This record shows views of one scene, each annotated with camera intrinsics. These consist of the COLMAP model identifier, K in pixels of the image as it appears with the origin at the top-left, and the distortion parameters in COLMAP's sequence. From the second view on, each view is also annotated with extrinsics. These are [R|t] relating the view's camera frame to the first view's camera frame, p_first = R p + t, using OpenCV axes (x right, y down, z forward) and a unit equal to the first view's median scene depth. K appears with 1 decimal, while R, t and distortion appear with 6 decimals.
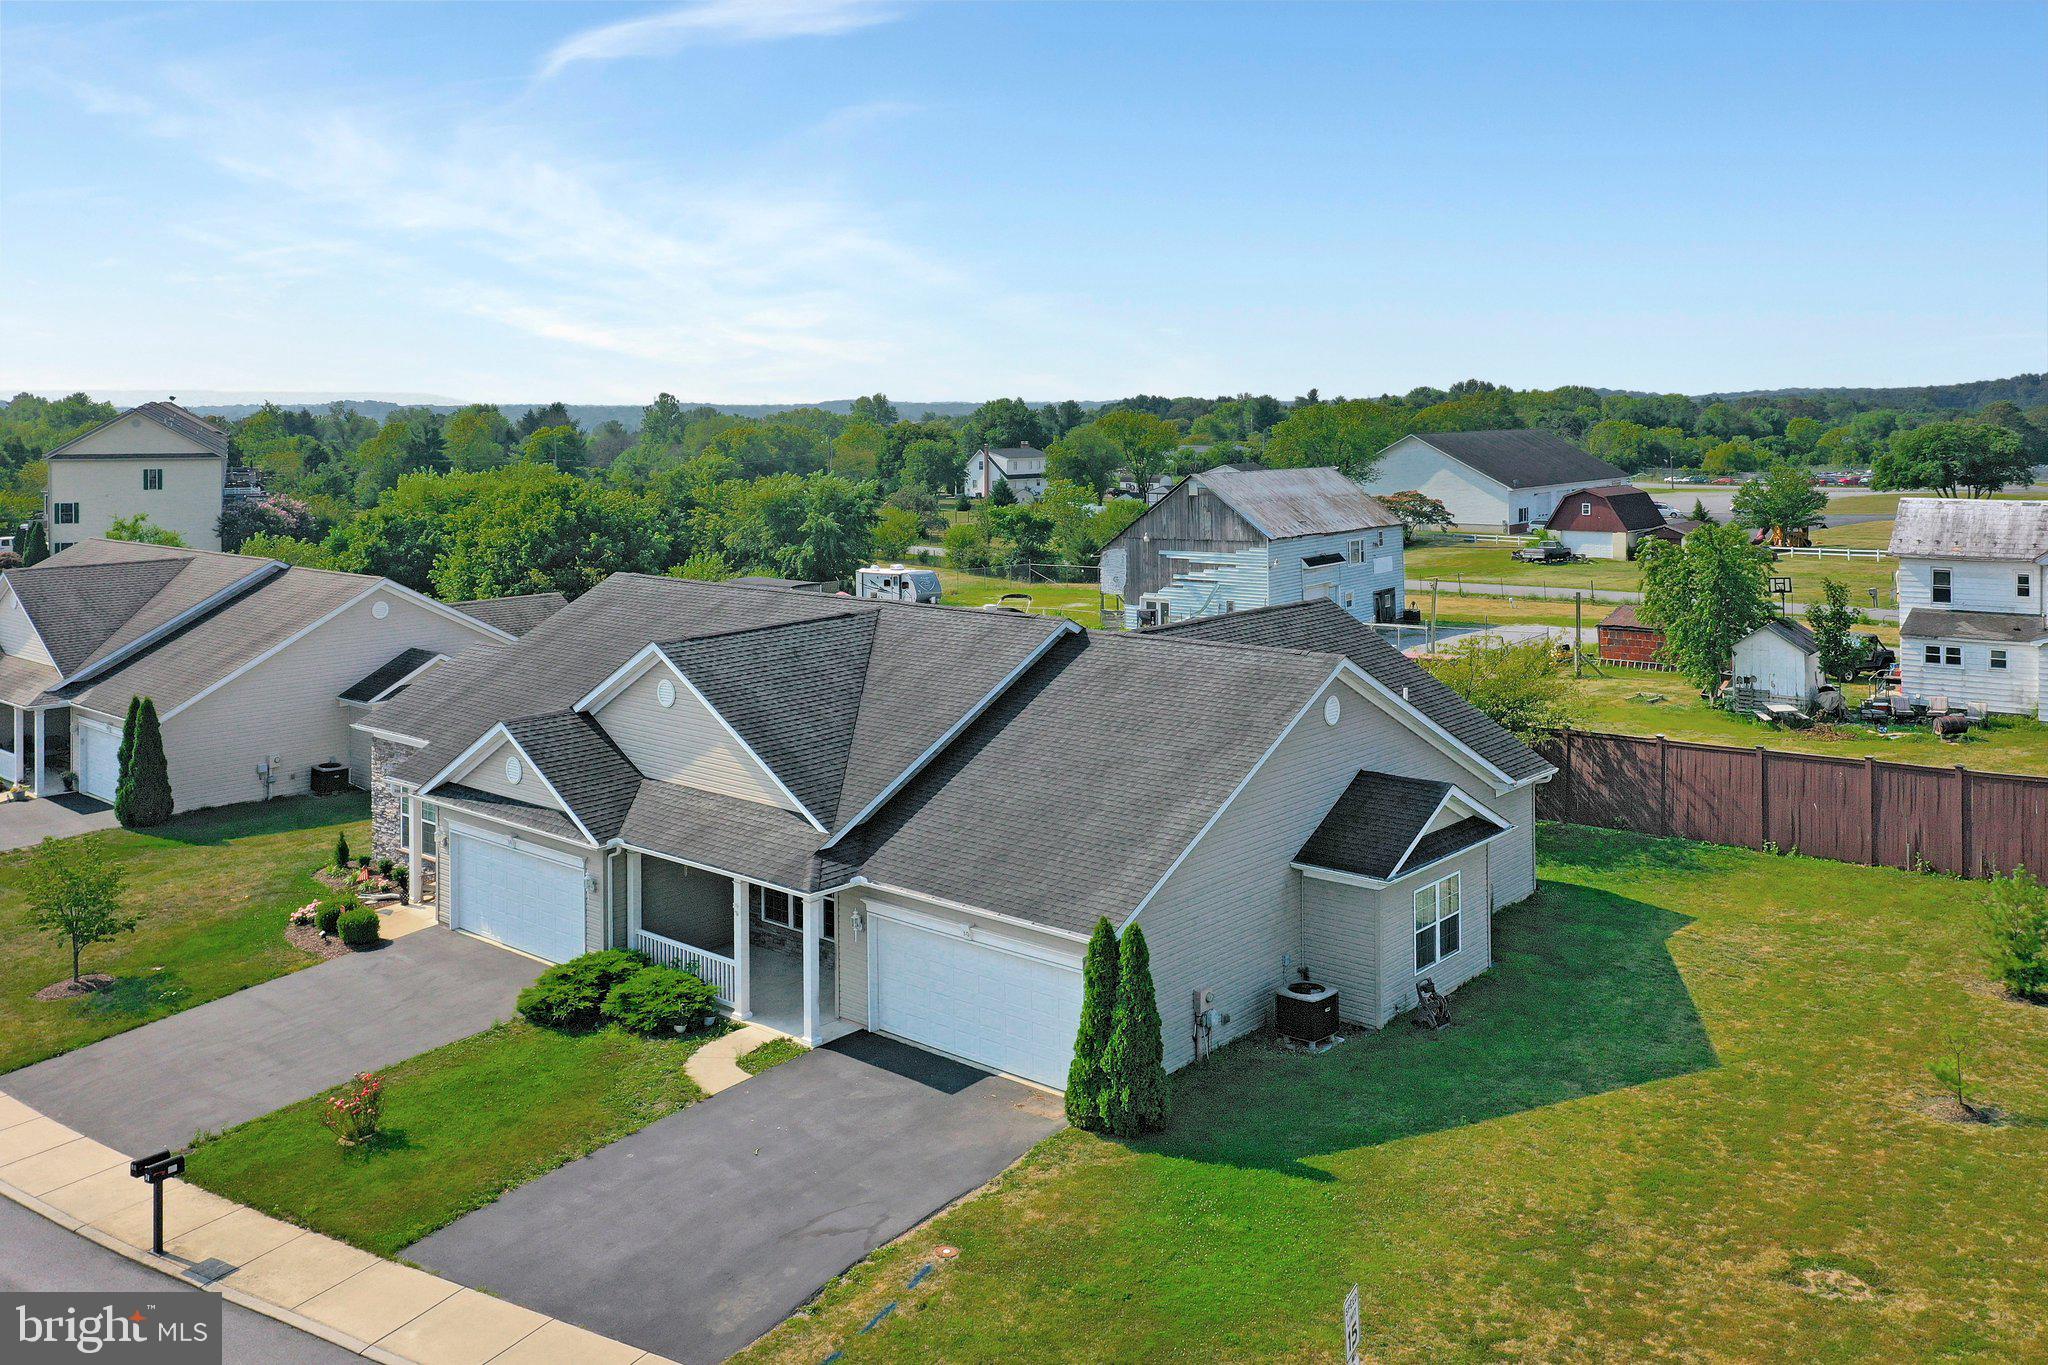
lens RADIAL K [[1684.0, 0, 1024.5], [0, 1684.0, 418.3], [0, 0, 1]] dist [0.004320, 0.005822]
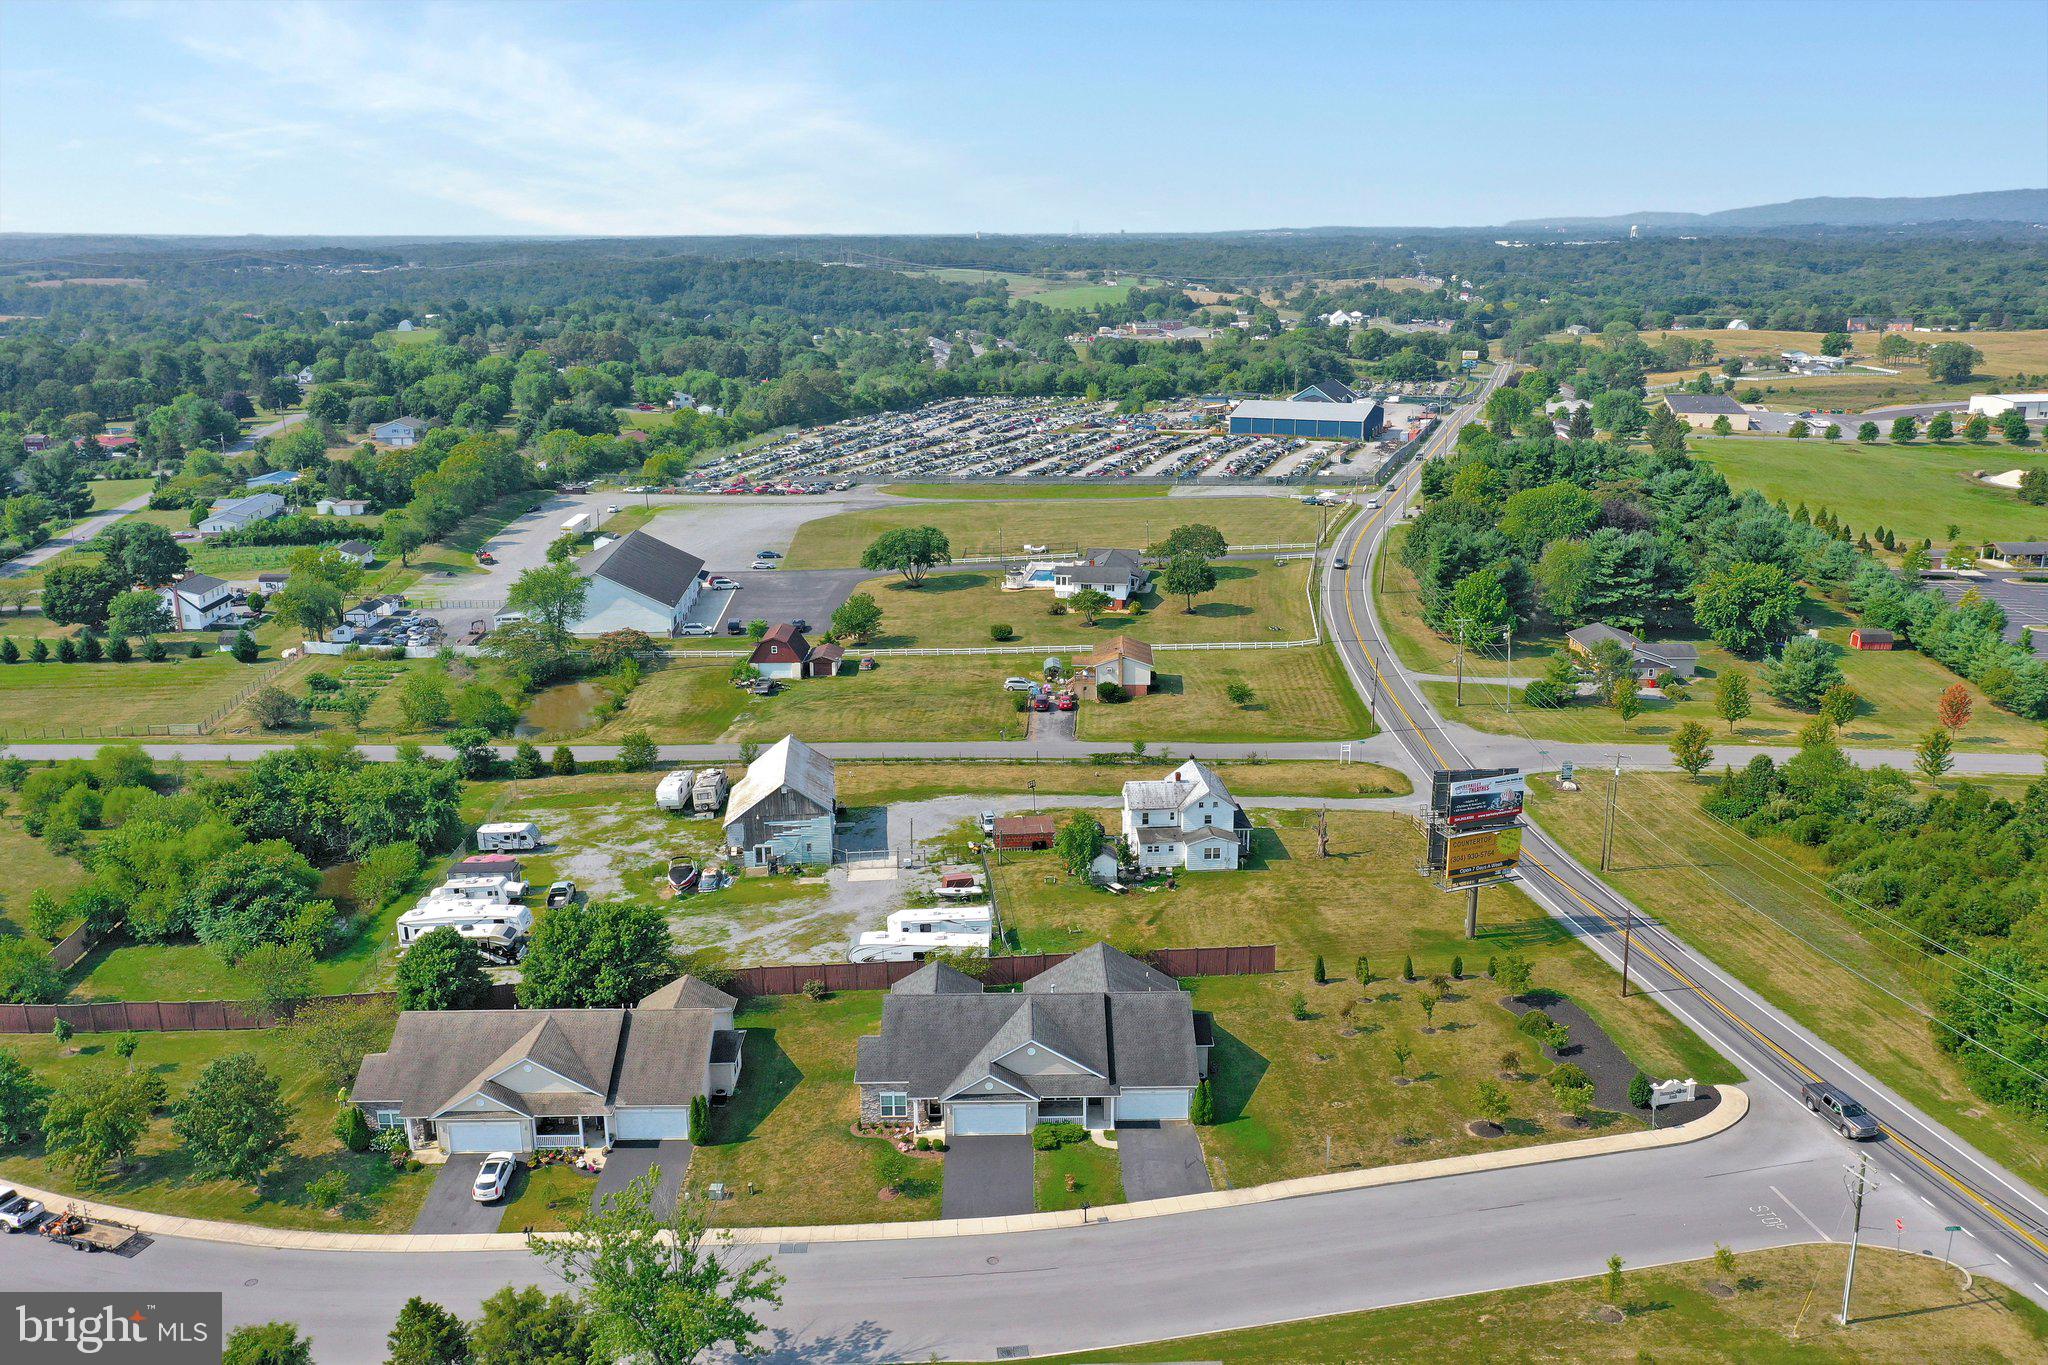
lens RADIAL K [[1621.6, 0, 1028.7], [0, 1621.6, 688.6], [0, 0, 1]] dist [0.006907, -0.001782]
pose [[0.740593, -0.176006, 0.648494, -1.262193], [0.001510, 0.965520, 0.260325, -0.796899], [-0.671952, -0.191816, 0.715323, -0.684091]]
